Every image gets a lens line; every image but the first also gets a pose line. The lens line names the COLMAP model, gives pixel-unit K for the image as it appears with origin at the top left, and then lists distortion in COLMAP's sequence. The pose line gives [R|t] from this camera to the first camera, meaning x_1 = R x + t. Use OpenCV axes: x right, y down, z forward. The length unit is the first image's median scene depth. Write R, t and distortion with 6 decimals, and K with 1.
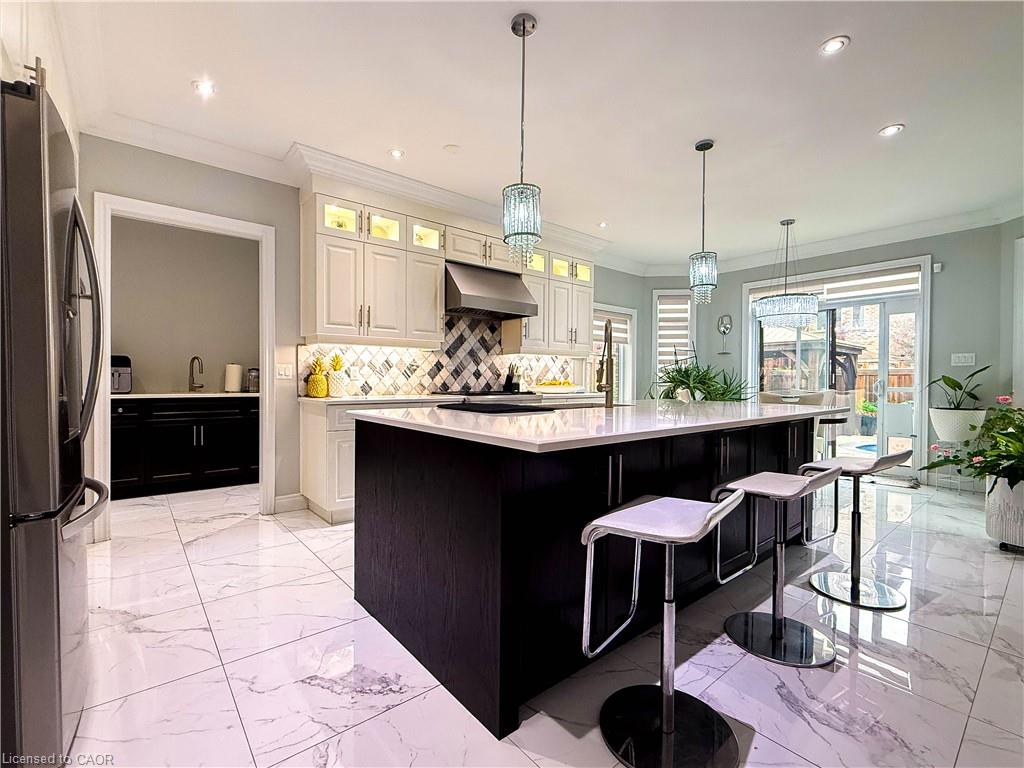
lens RADIAL K [[455.2, 0, 512.0], [0, 455.2, 384.0], [0, 0, 1]] dist [-0.000959, 0.000516]
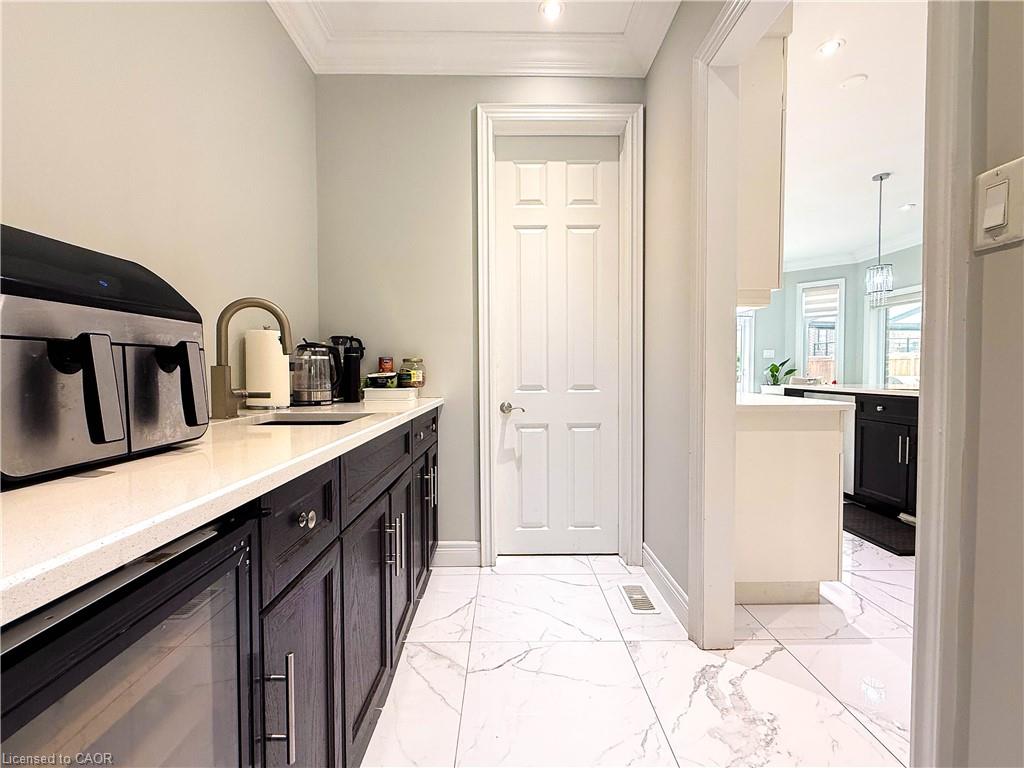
lens RADIAL K [[463.6, 0, 512.0], [0, 463.6, 384.0], [0, 0, 1]] dist [-0.001185, -0.000045]
pose [[0.632553, -0.036842, 0.773641, -1.199024], [0.018199, 0.999299, 0.032709, -0.013317], [-0.774304, -0.006611, 0.632780, 0.983056]]
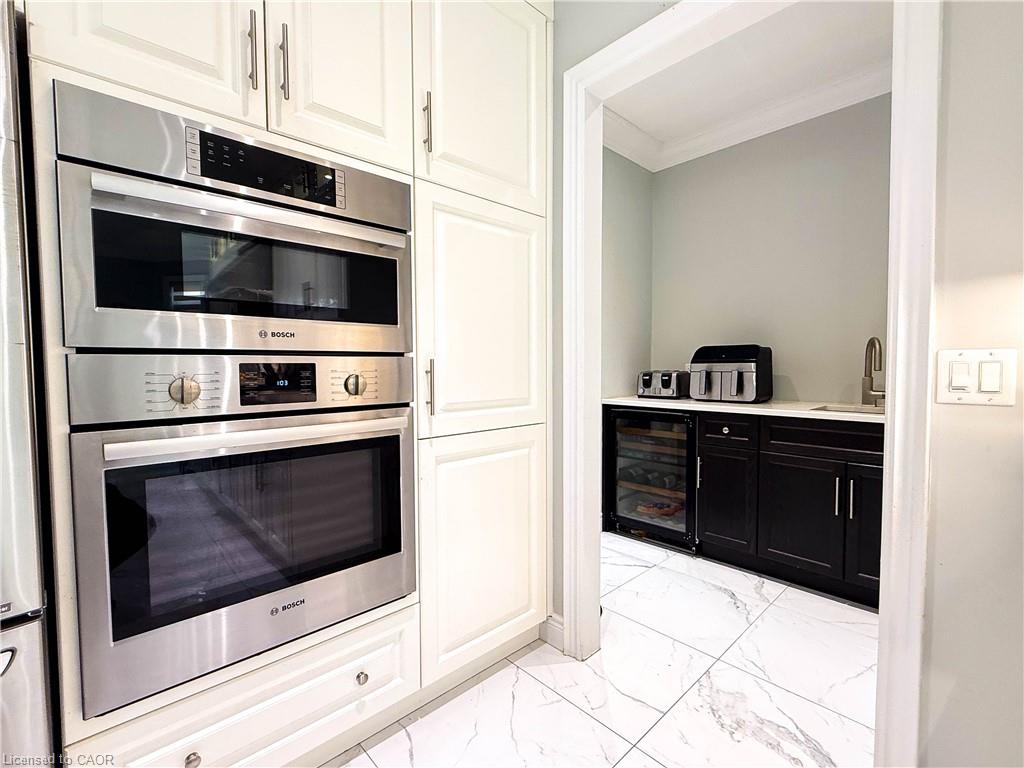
lens RADIAL K [[463.6, 0, 512.0], [0, 463.6, 384.0], [0, 0, 1]] dist [-0.001185, -0.000045]
pose [[0.053899, 0.036685, -0.997872, -0.282670], [-0.008016, 0.999309, 0.036304, -0.035836], [0.998514, 0.006042, 0.054156, 0.824505]]
